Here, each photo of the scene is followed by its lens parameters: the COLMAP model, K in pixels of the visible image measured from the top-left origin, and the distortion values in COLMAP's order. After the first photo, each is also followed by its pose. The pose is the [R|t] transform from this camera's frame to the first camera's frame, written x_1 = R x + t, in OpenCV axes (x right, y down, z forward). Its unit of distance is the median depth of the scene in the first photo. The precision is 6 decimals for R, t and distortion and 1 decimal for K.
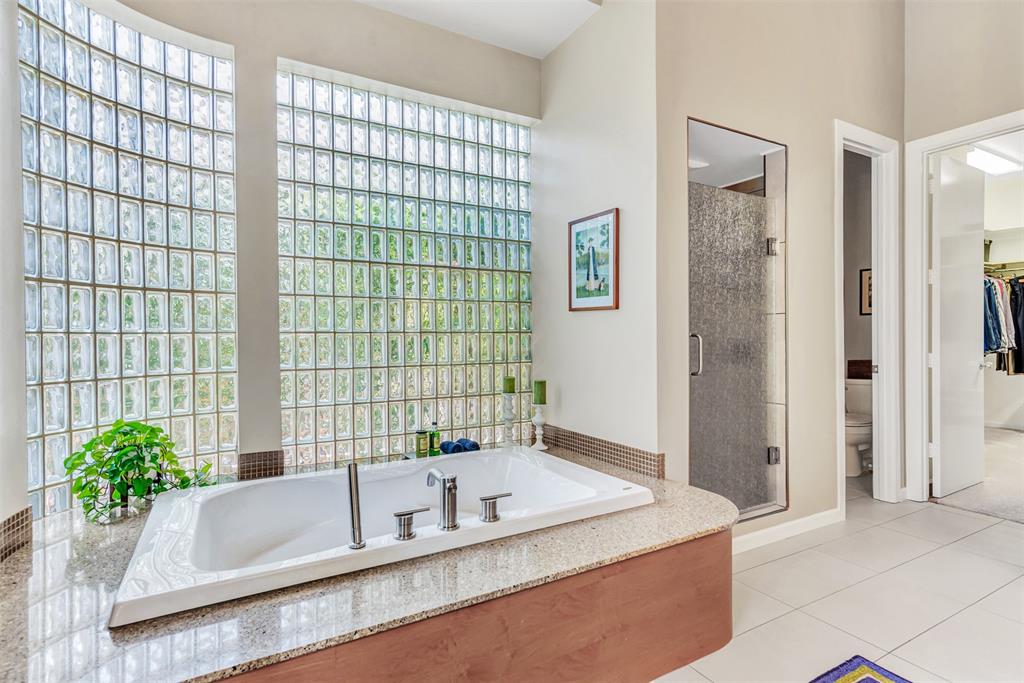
lens RADIAL K [[513.9, 0, 504.8], [0, 513.9, 340.3], [0, 0, 1]] dist [-0.002629, 0.002009]
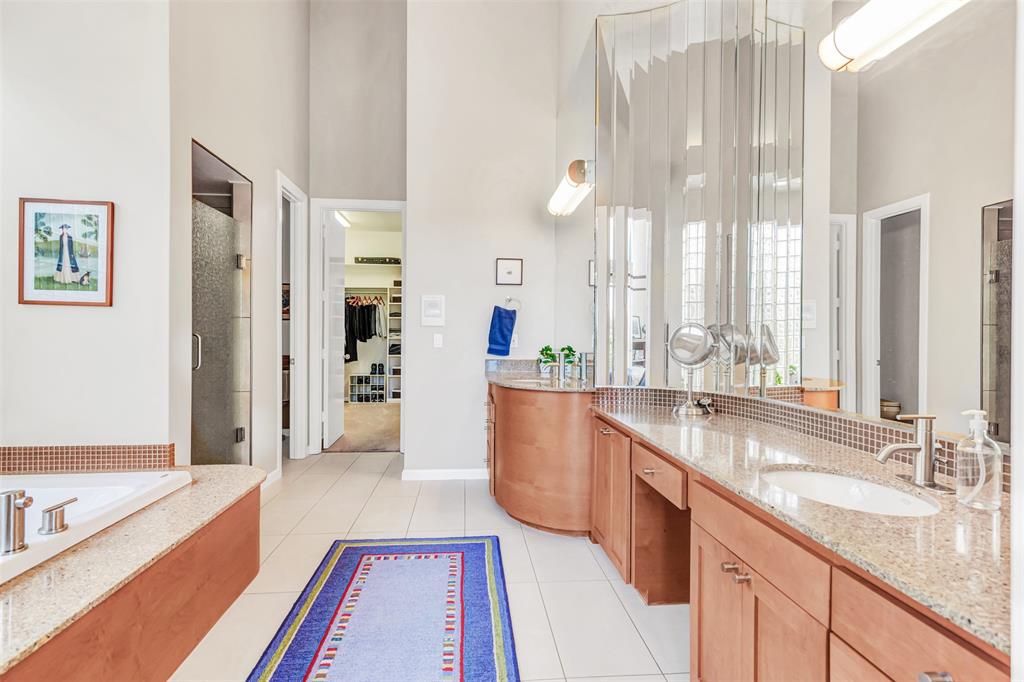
lens RADIAL K [[513.9, 0, 515.5], [0, 513.9, 340.9], [0, 0, 1]] dist [-0.002629, 0.002009]
pose [[0.399941, 0.002433, 0.916538, -0.348216], [-0.003768, 0.999992, -0.001010, 0.002192], [-0.916533, -0.003049, 0.399947, -0.083292]]
